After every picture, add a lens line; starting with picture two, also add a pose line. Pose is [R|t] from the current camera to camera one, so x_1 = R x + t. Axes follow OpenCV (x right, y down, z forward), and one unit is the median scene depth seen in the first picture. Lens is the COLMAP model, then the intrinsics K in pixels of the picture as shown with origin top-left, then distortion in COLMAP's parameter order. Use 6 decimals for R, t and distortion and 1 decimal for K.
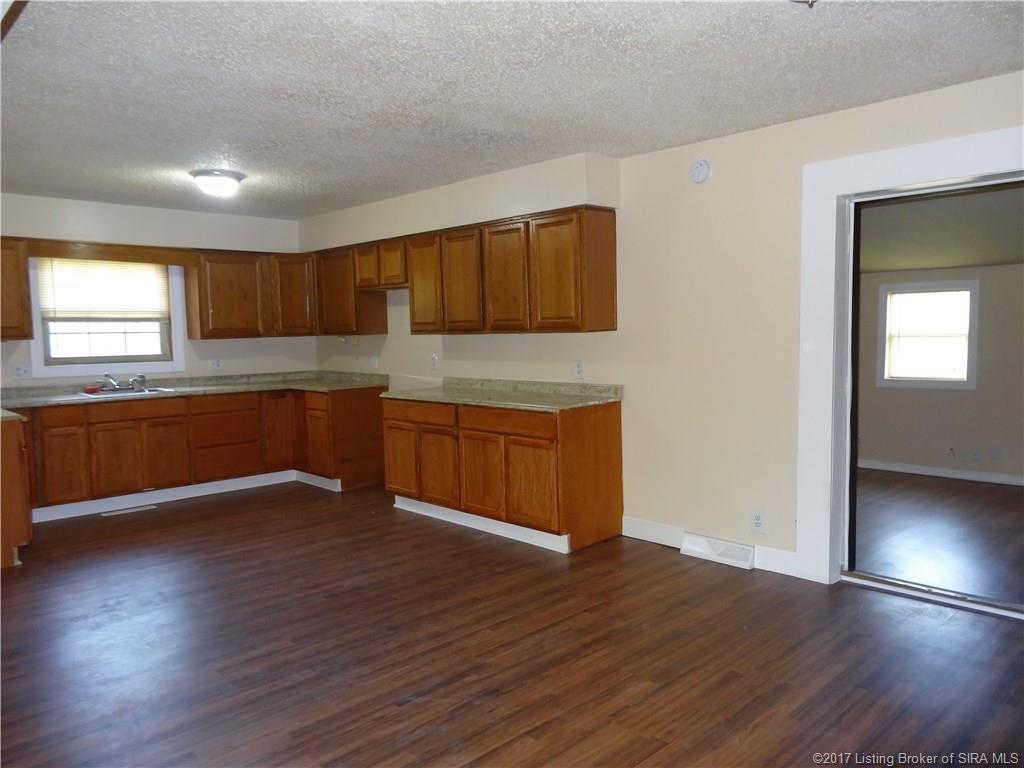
lens RADIAL K [[753.9, 0, 510.6], [0, 753.9, 385.6], [0, 0, 1]] dist [0.002809, 0.012494]
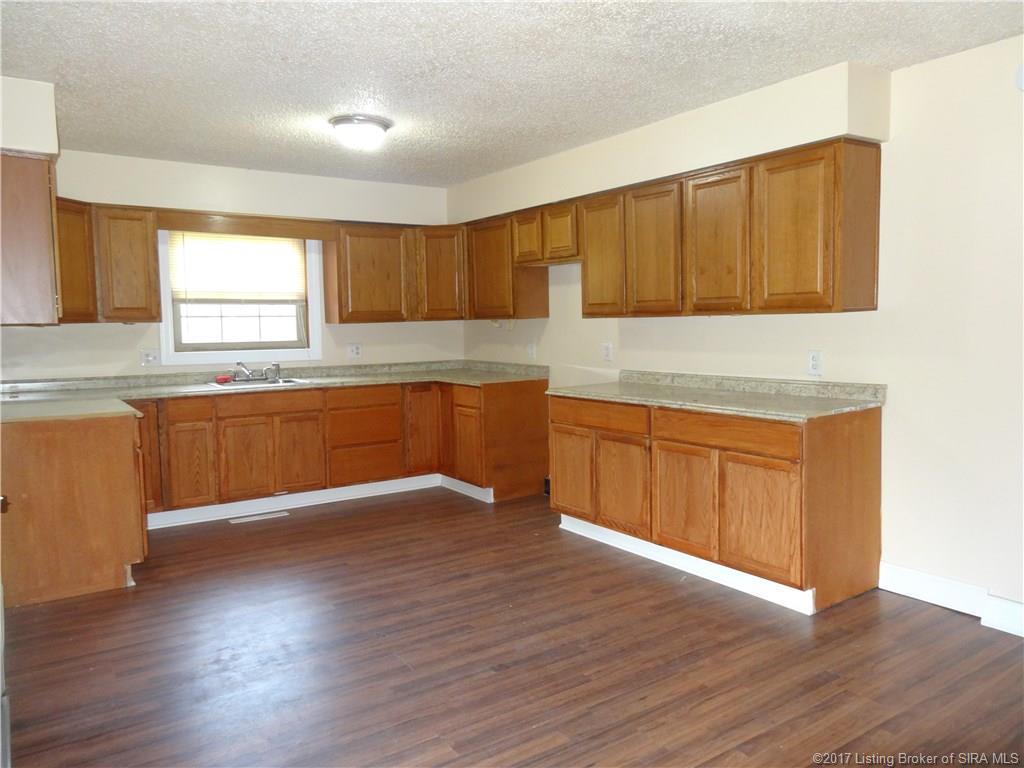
lens RADIAL K [[753.9, 0, 515.9], [0, 753.9, 380.3], [0, 0, 1]] dist [0.002809, 0.012494]
pose [[0.987024, 0.014887, -0.159883, -0.087472], [-0.013993, 0.999880, 0.006716, -0.005127], [0.159963, -0.004392, 0.987113, 0.218882]]
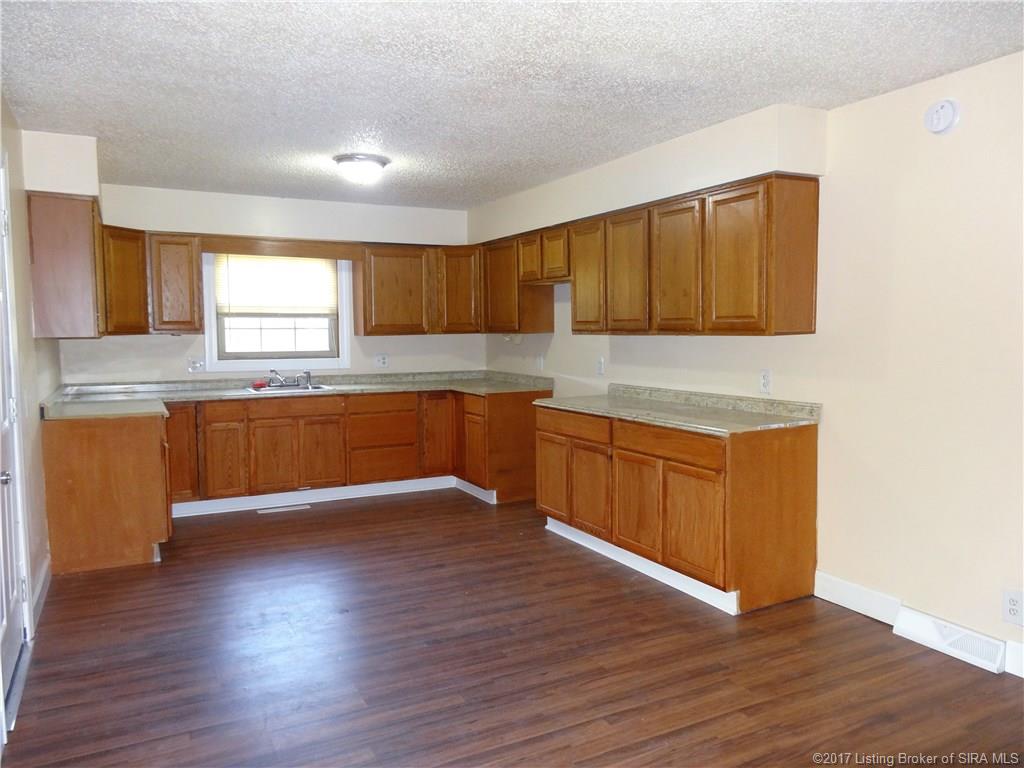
lens RADIAL K [[753.9, 0, 516.1], [0, 753.9, 387.4], [0, 0, 1]] dist [0.002809, 0.012494]
pose [[0.961490, 0.033466, -0.272796, 0.057903], [-0.031994, 0.999440, 0.009846, -0.015183], [0.272973, -0.000739, 0.962022, 0.165474]]
